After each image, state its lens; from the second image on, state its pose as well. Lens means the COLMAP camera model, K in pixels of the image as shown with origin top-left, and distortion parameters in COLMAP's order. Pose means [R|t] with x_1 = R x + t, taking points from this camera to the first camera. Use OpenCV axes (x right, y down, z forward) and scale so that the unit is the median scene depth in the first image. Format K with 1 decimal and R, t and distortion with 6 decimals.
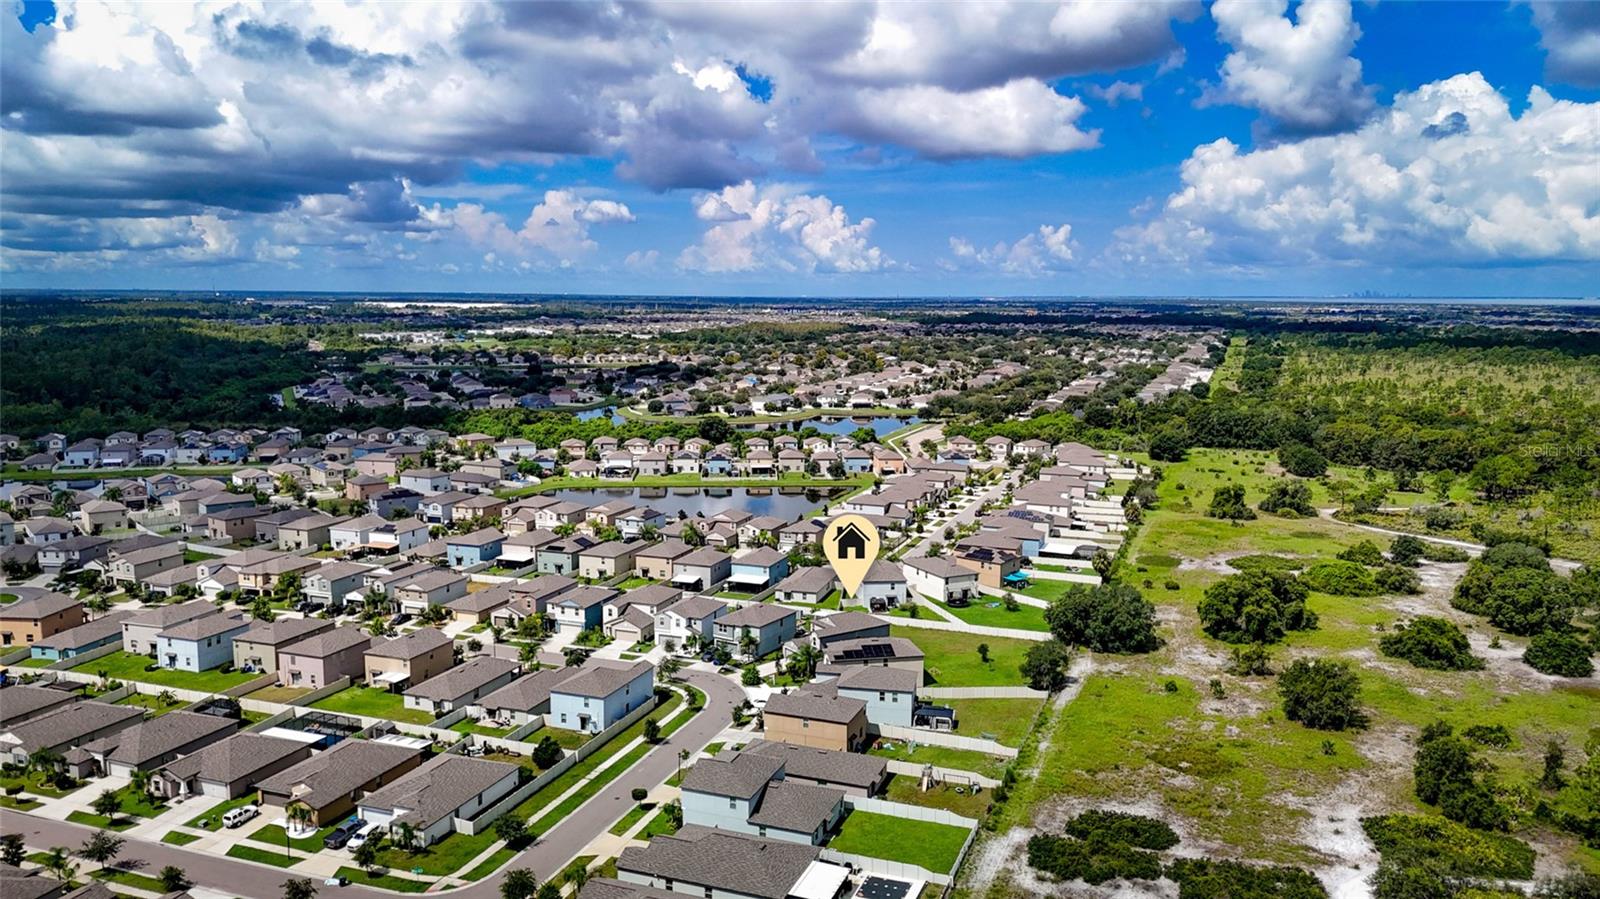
lens RADIAL K [[1185.0, 0, 797.9], [0, 1185.0, 449.9], [0, 0, 1]] dist [0.059958, -0.051464]
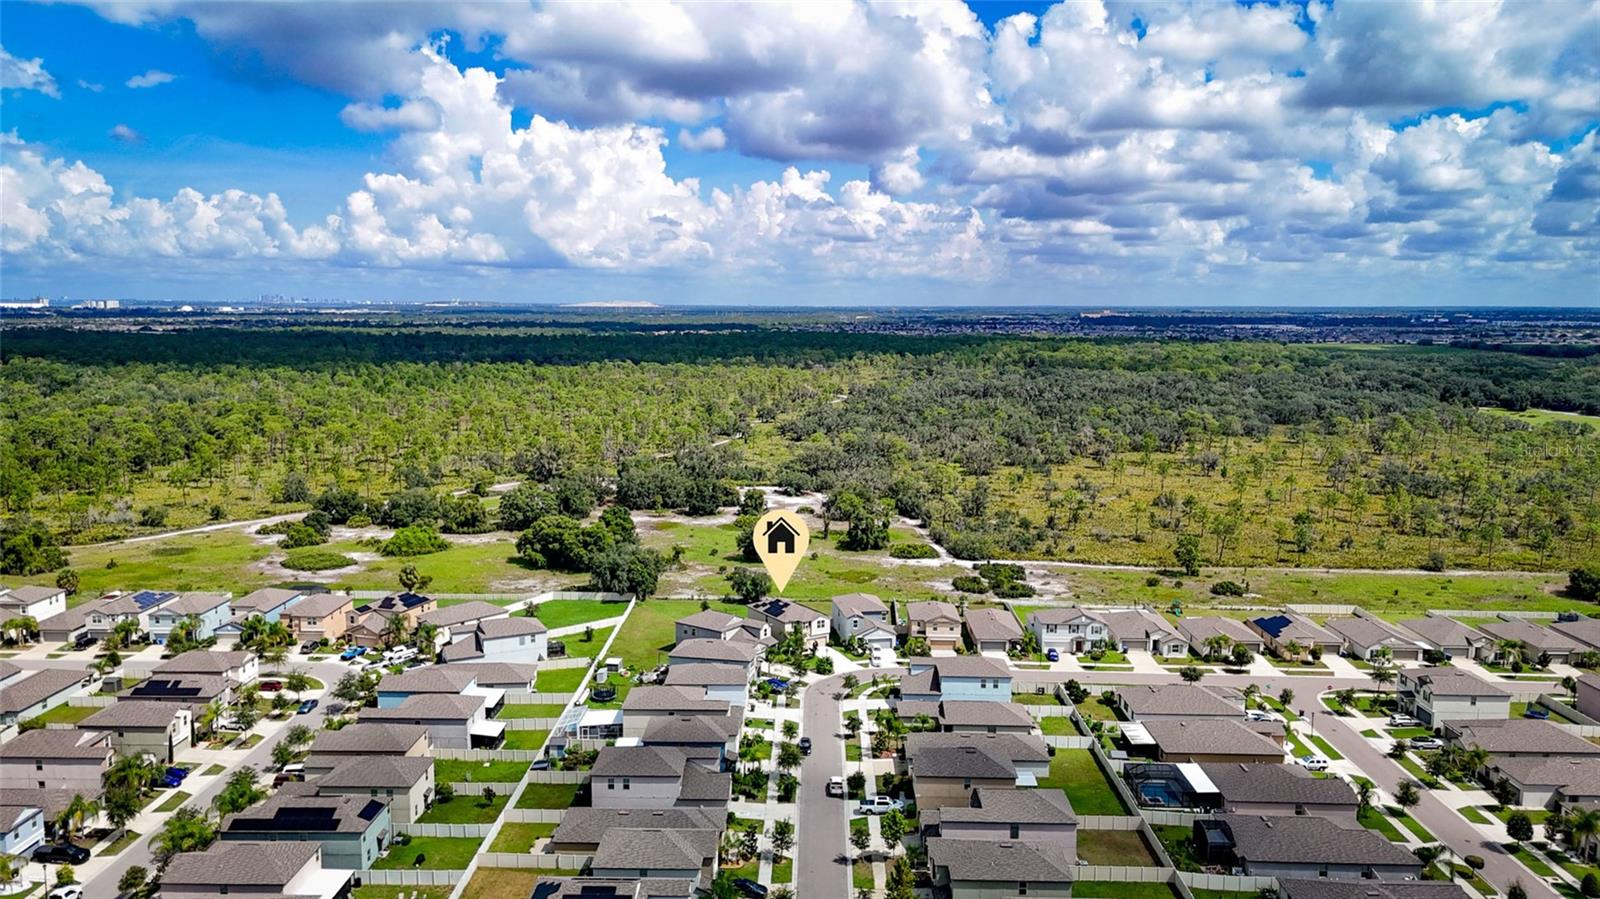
lens RADIAL K [[1185.0, 0, 788.3], [0, 1185.0, 443.8], [0, 0, 1]] dist [0.059958, -0.051464]
pose [[-0.330627, -0.119625, 0.936150, -1.333614], [0.120509, 0.978463, 0.167593, -0.247096], [-0.936036, 0.168225, -0.309090, 1.769490]]
